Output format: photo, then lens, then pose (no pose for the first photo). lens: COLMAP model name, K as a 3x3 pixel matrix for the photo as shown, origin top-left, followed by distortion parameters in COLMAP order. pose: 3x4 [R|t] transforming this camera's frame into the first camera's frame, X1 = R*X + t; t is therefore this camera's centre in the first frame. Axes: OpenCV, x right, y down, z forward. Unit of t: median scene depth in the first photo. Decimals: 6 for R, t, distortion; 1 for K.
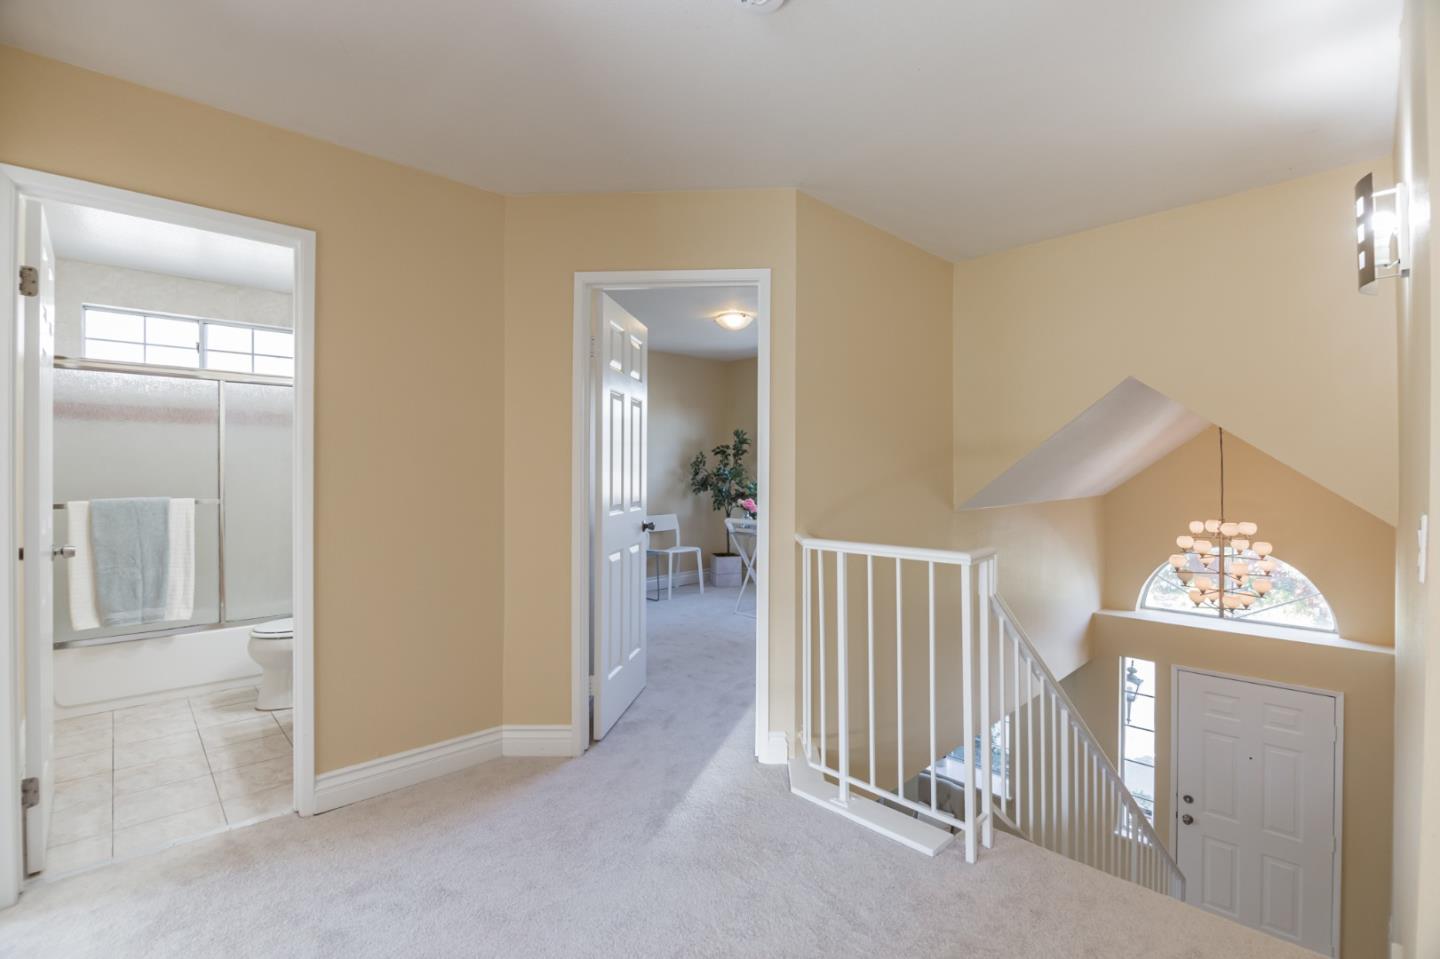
lens RADIAL K [[653.2, 0, 719.4], [0, 653.2, 474.5], [0, 0, 1]] dist [-0.018280, -0.002615]
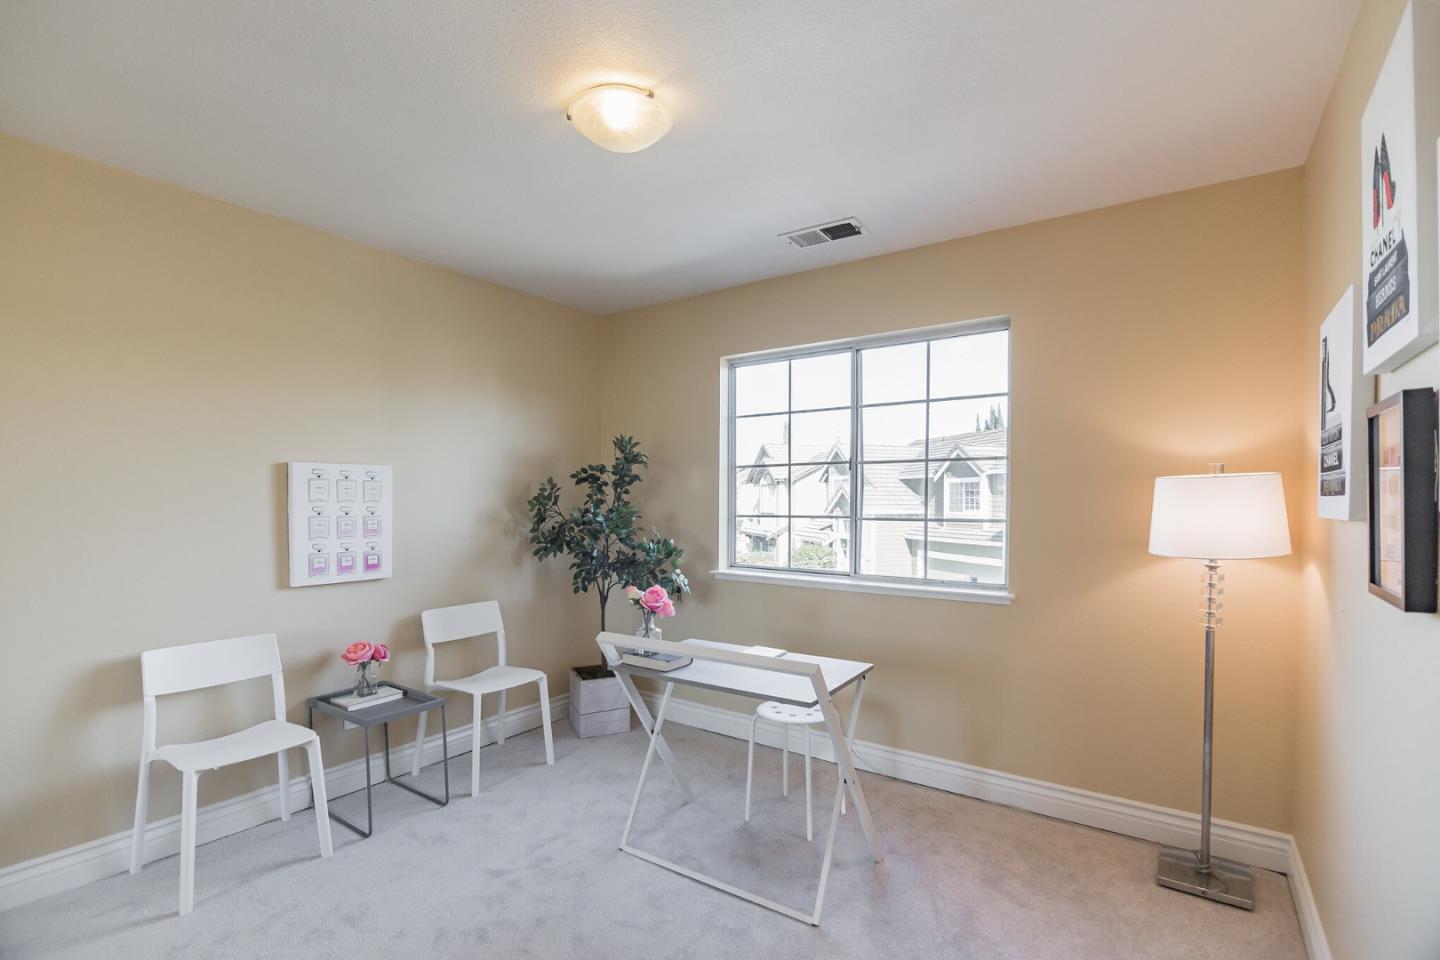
lens RADIAL K [[653.2, 0, 731.6], [0, 653.2, 507.3], [0, 0, 1]] dist [-0.018280, -0.002615]
pose [[0.977491, 0.001434, 0.210974, 0.003660], [-0.001974, 0.999995, 0.002347, -0.012921], [-0.210969, -0.002710, 0.977489, 0.470491]]
